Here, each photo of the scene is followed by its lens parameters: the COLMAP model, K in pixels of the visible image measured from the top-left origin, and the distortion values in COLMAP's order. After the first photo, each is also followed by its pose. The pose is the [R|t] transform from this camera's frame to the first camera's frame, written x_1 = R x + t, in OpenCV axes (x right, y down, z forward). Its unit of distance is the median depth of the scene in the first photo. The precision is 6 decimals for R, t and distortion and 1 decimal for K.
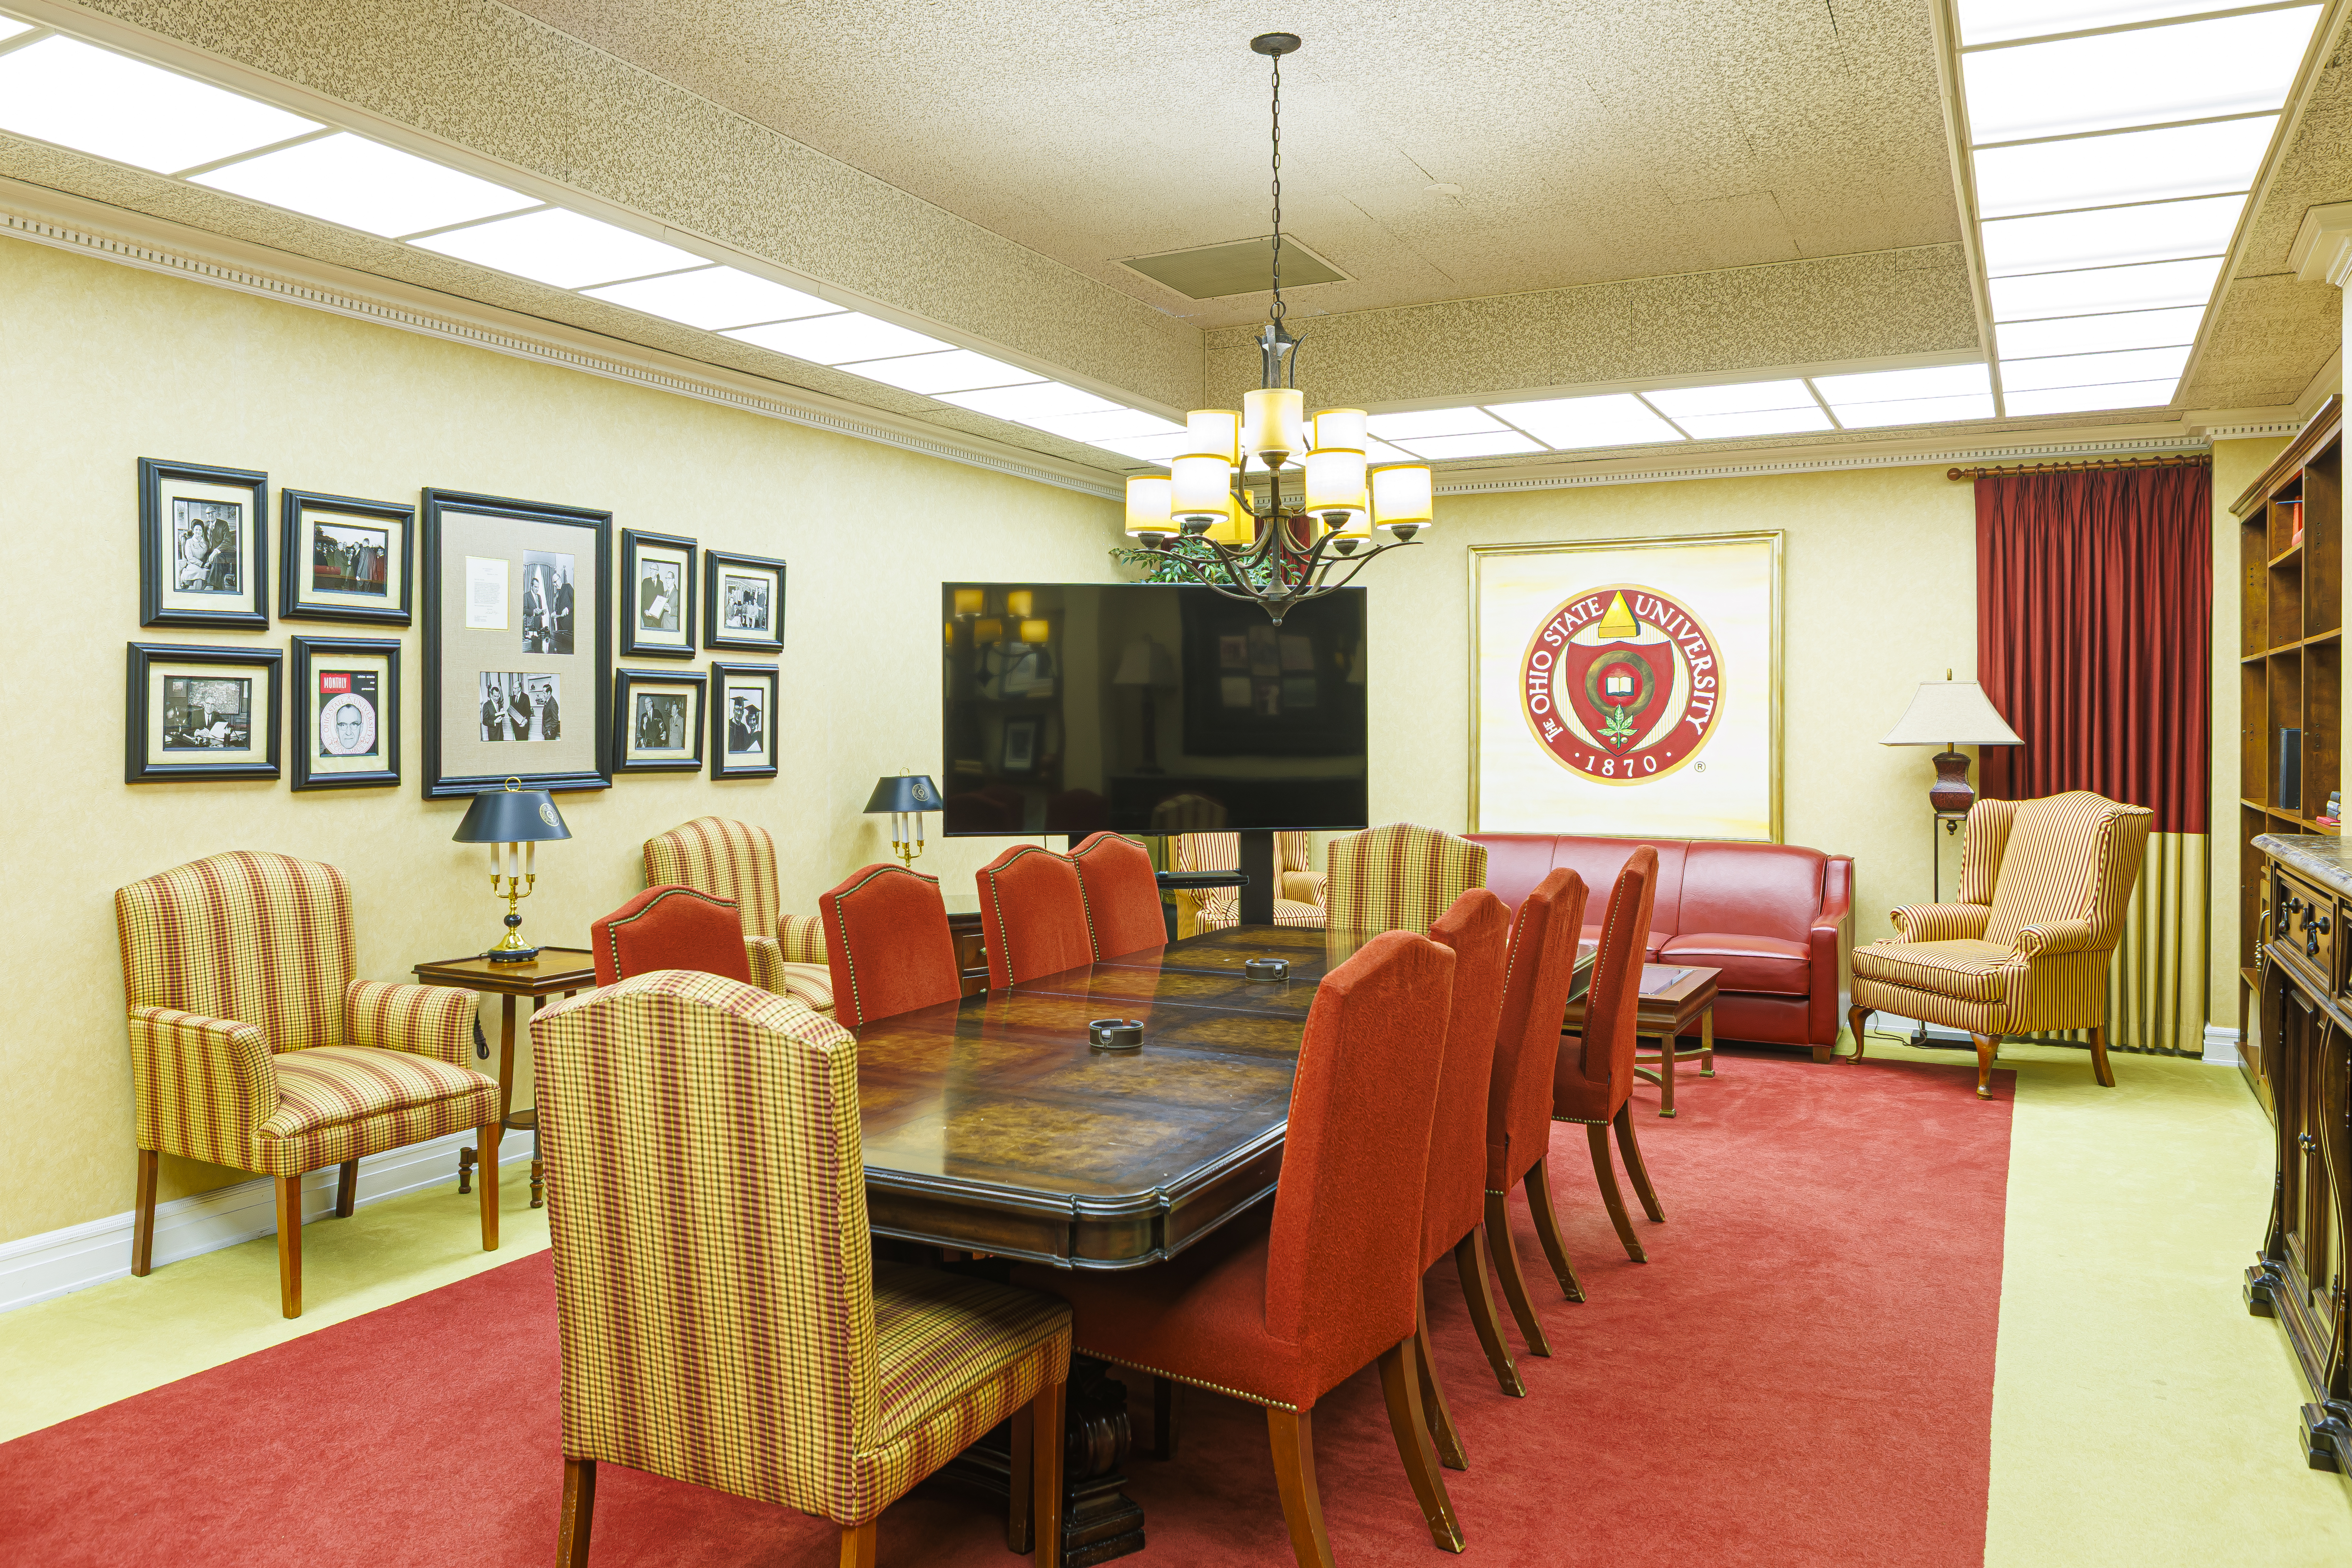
lens RADIAL K [[1706.2, 0, 1139.8], [0, 1706.2, 732.4], [0, 0, 1]] dist [-0.000404, 0.004206]
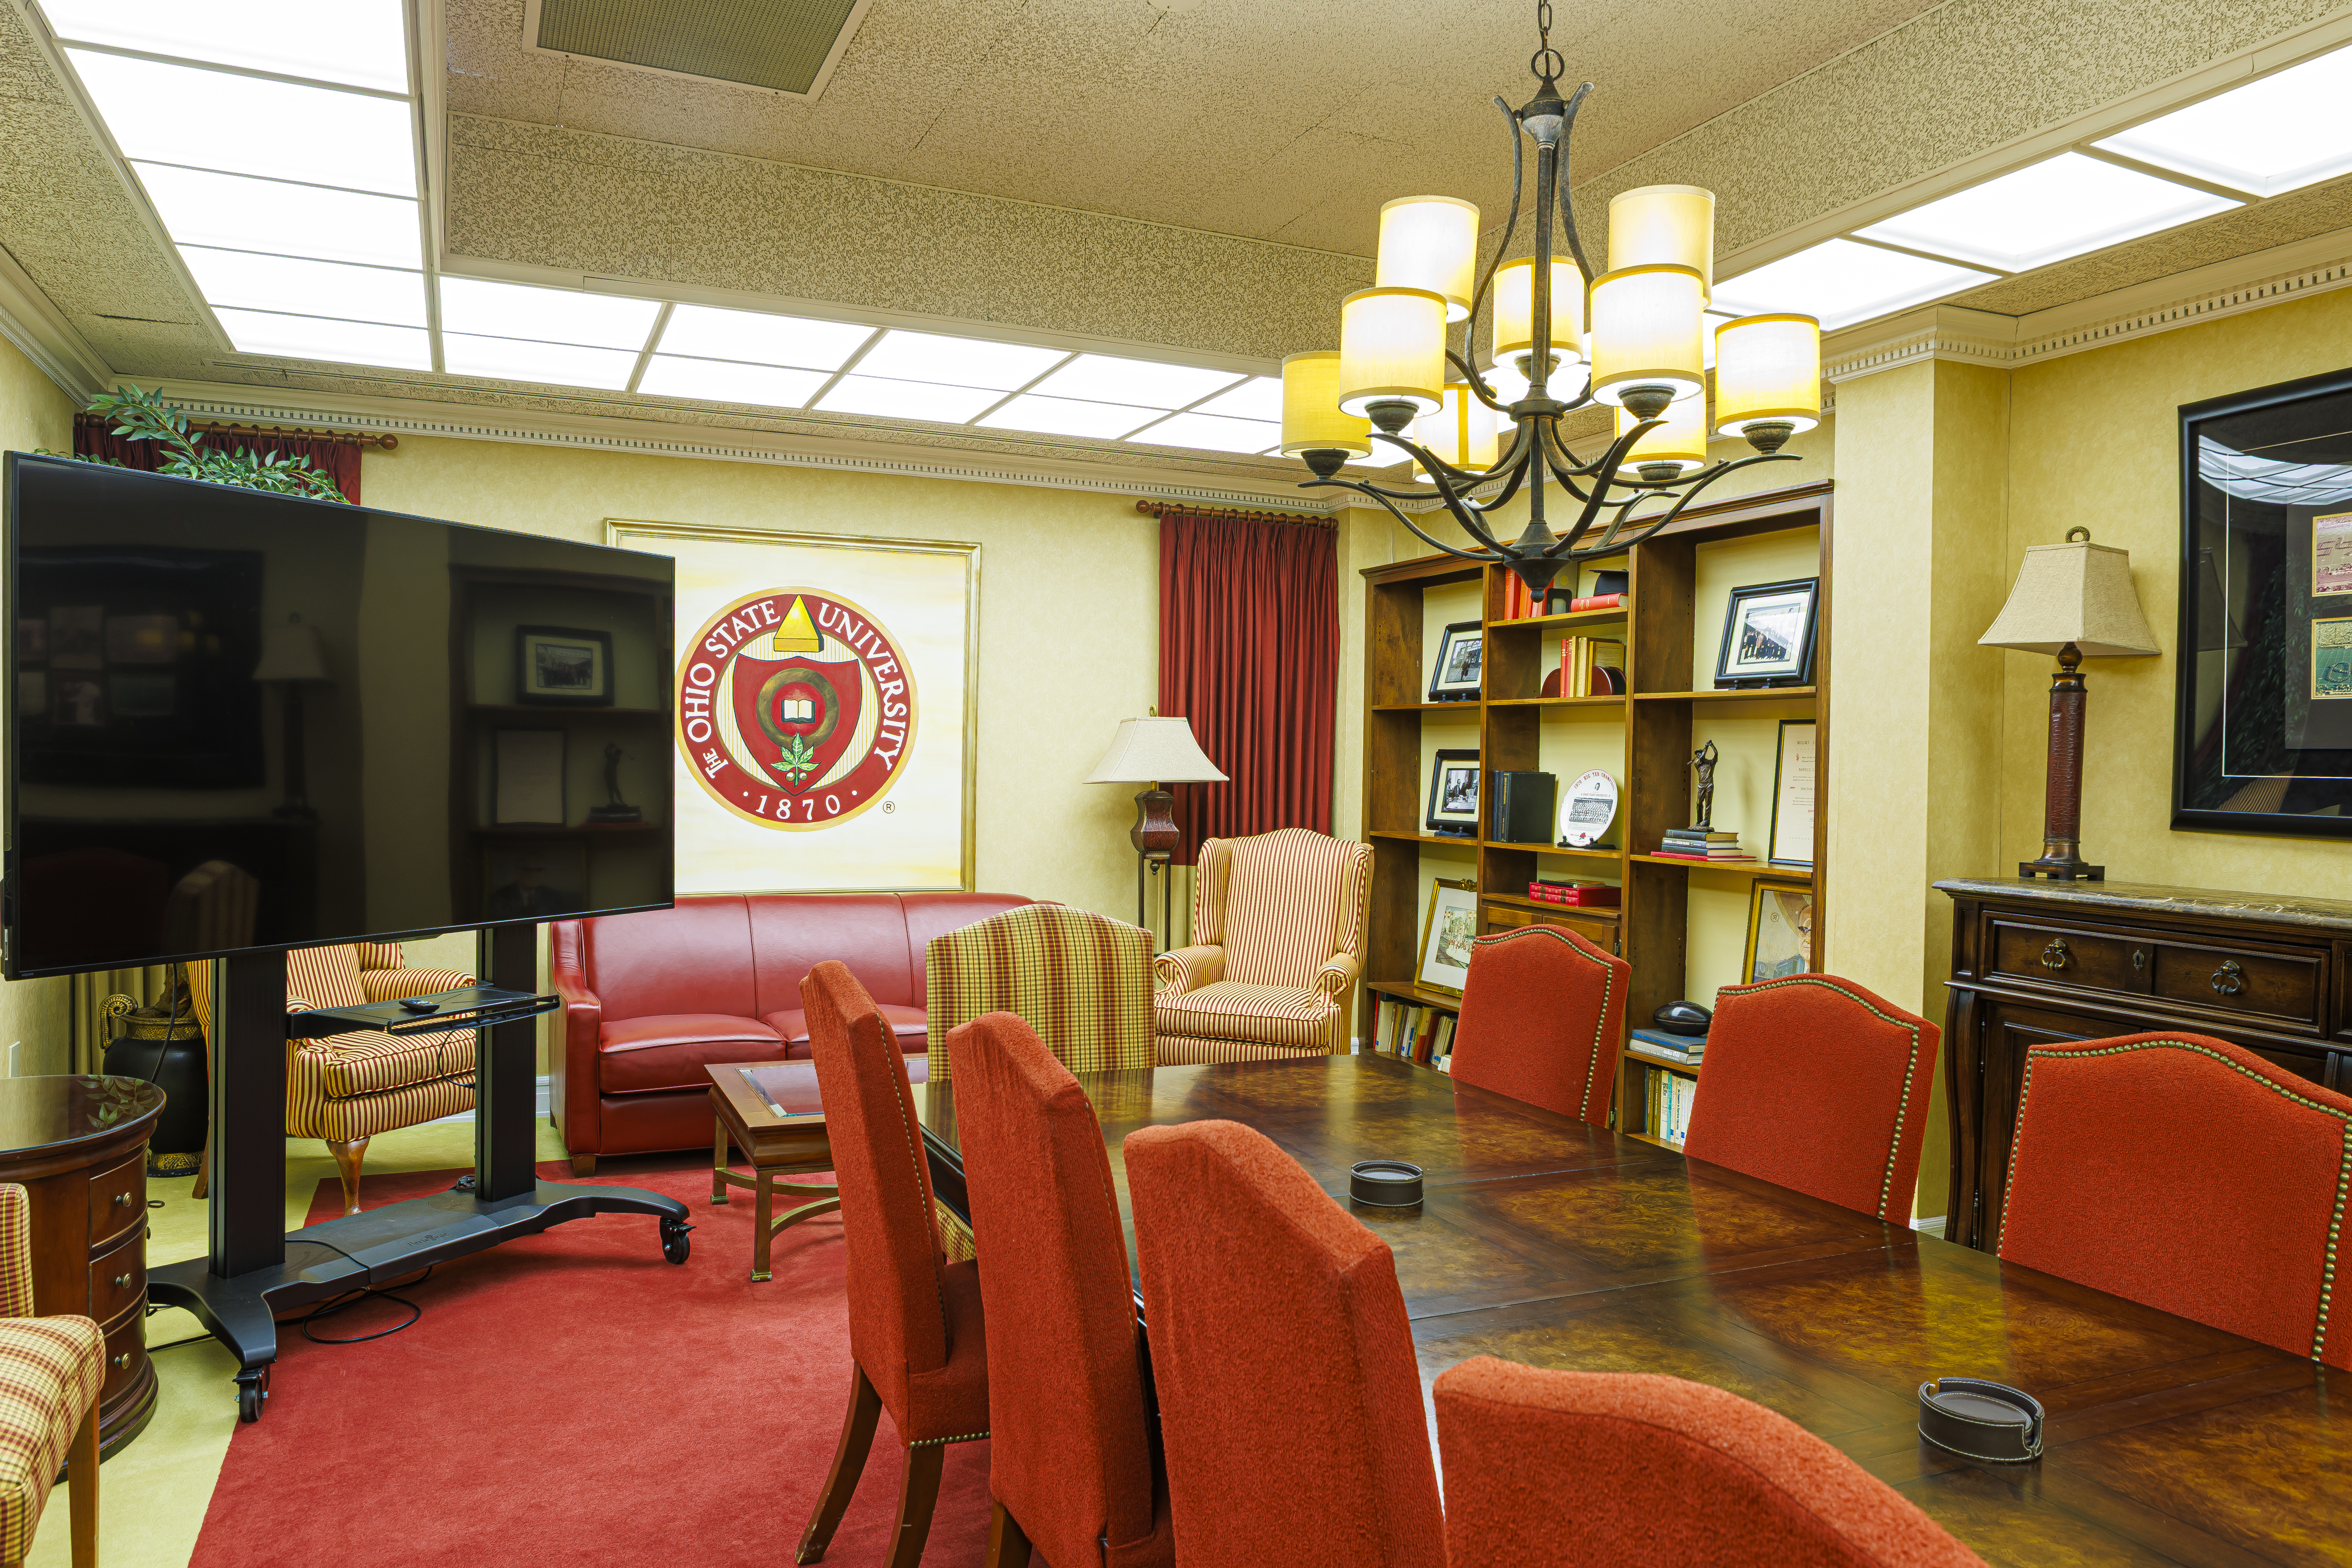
lens RADIAL K [[1597.4, 0, 1165.6], [0, 1597.4, 786.4], [0, 0, 1]] dist [-0.024764, 0.018573]
pose [[0.622957, -0.004525, 0.782243, -0.257714], [-0.010207, 0.999851, 0.013912, -0.003766], [-0.782189, -0.016651, 0.622818, 0.457382]]
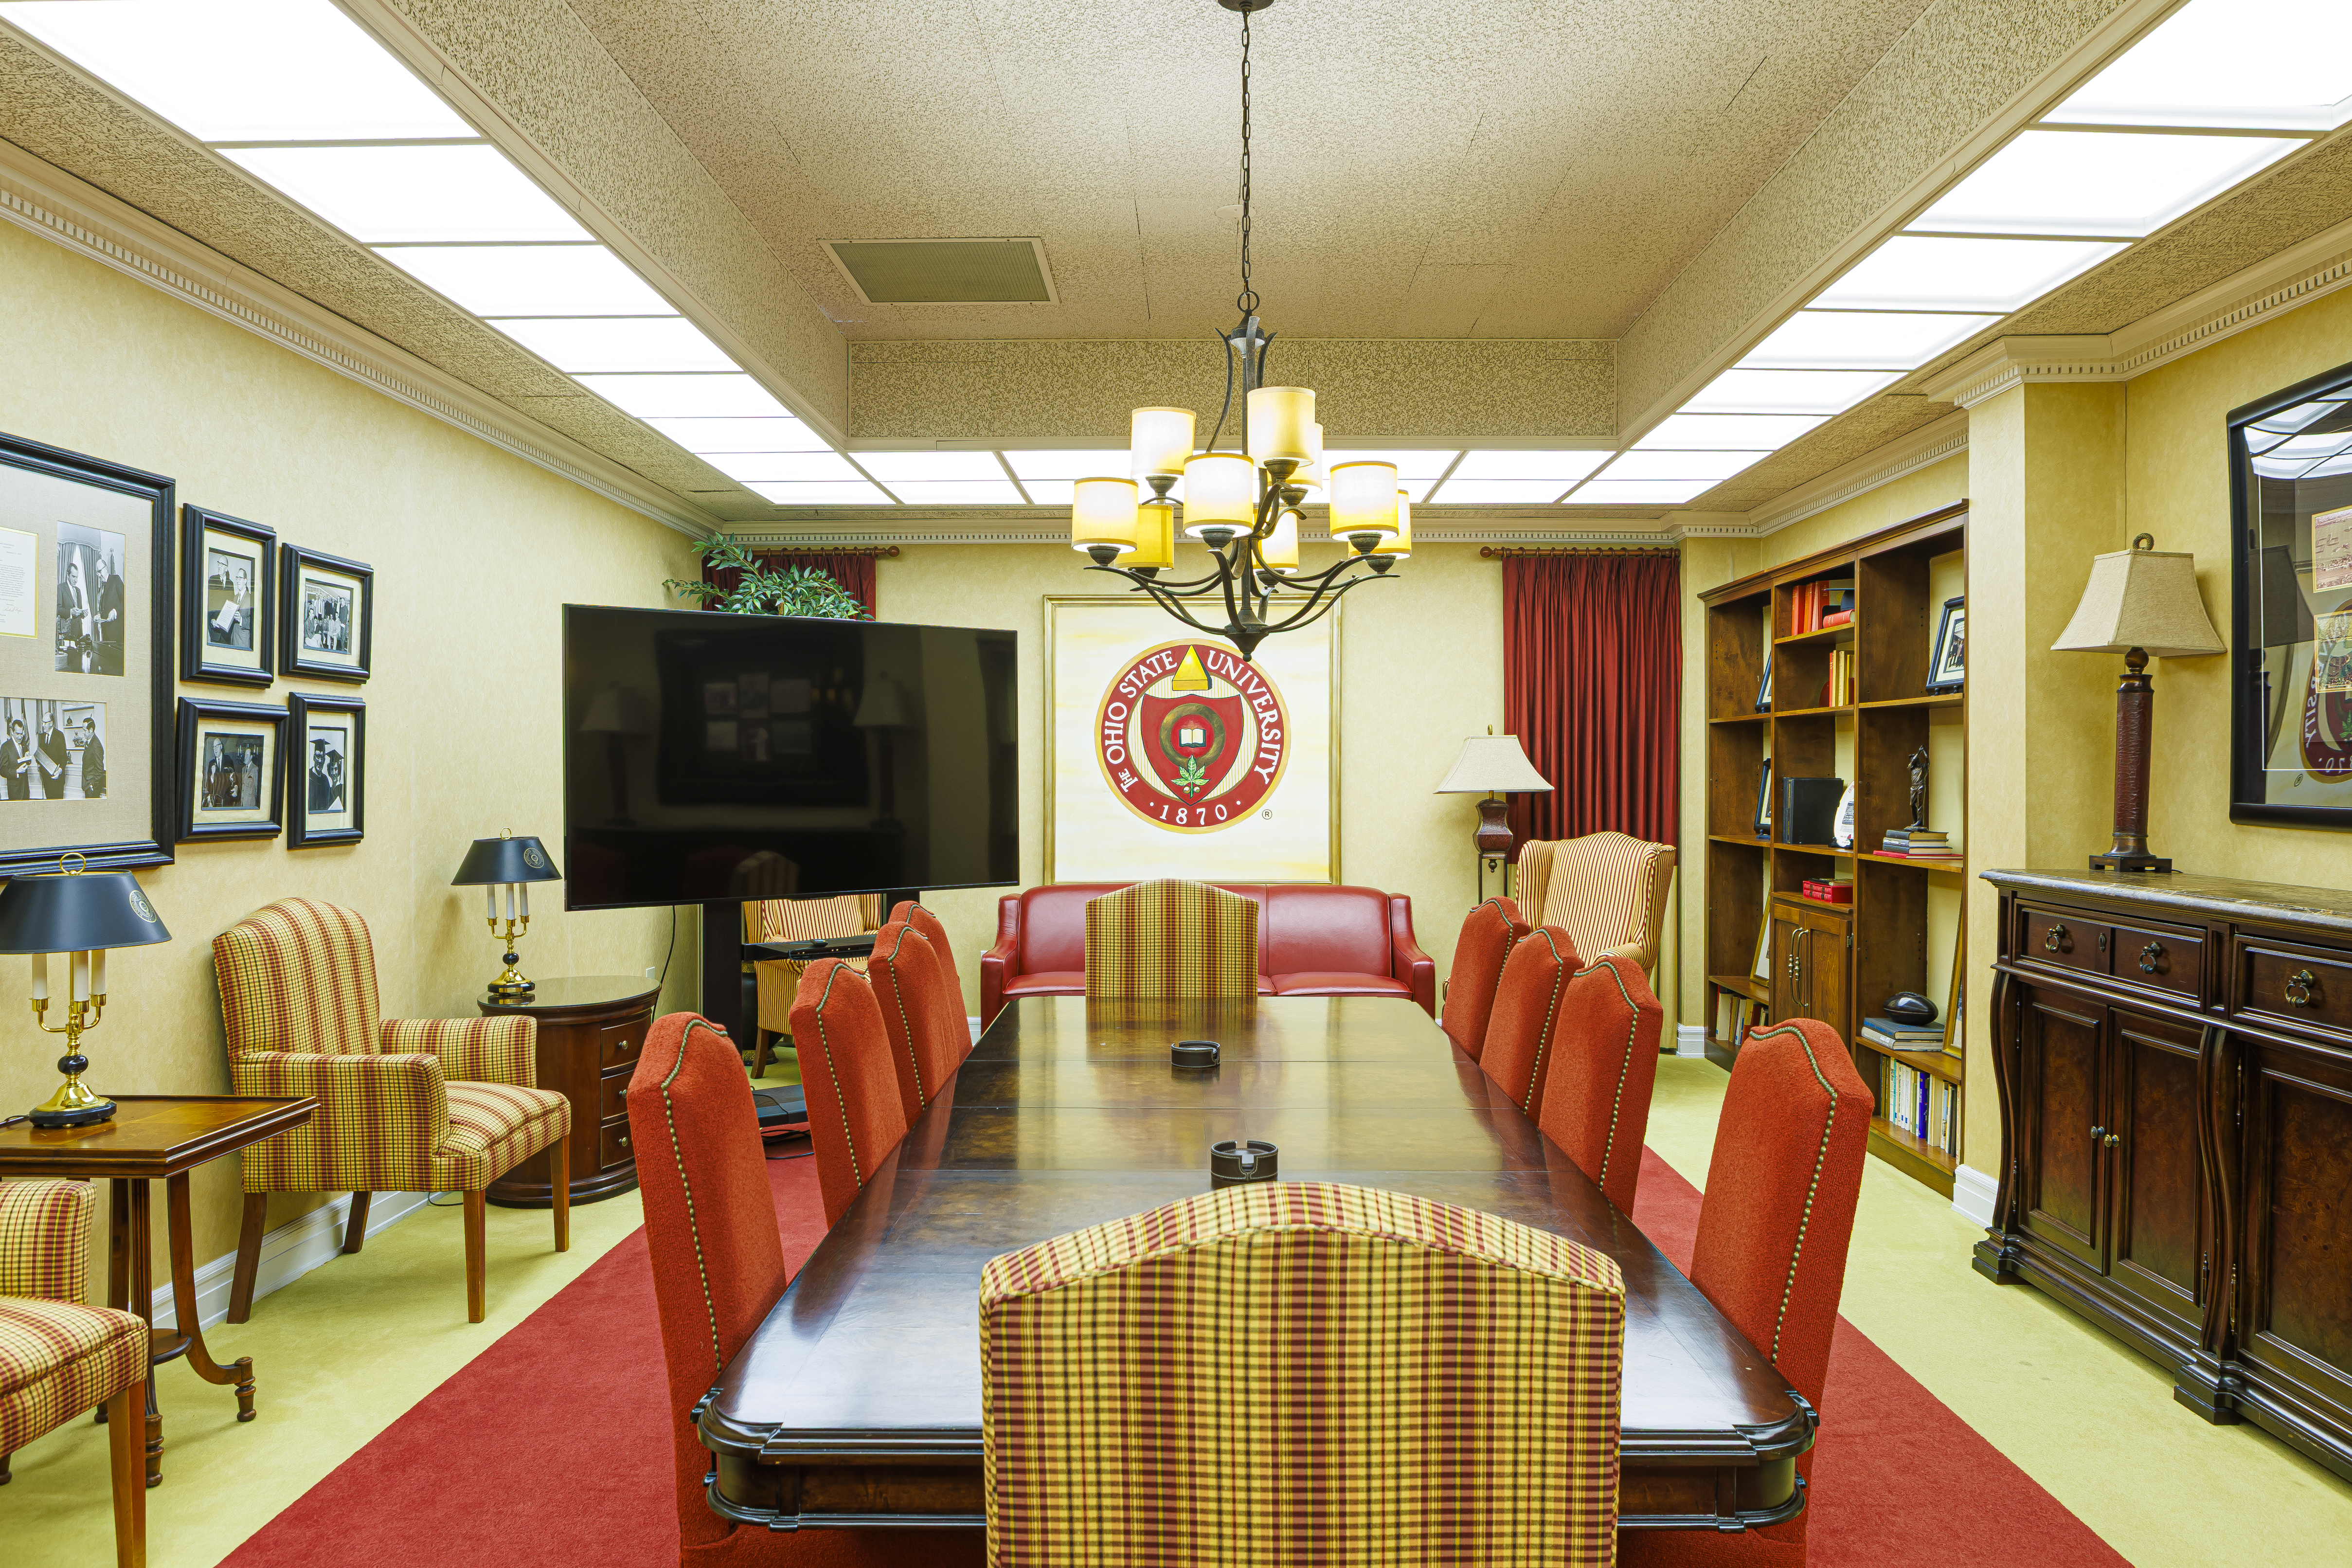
lens RADIAL K [[1580.9, 0, 1190.2], [0, 1580.9, 781.1], [0, 0, 1]] dist [-0.014402, 0.026017]
pose [[0.890408, -0.002912, 0.455154, -0.190096], [0.003334, 0.999994, -0.000125, -0.000696], [-0.455152, 0.001629, 0.890412, 0.175784]]
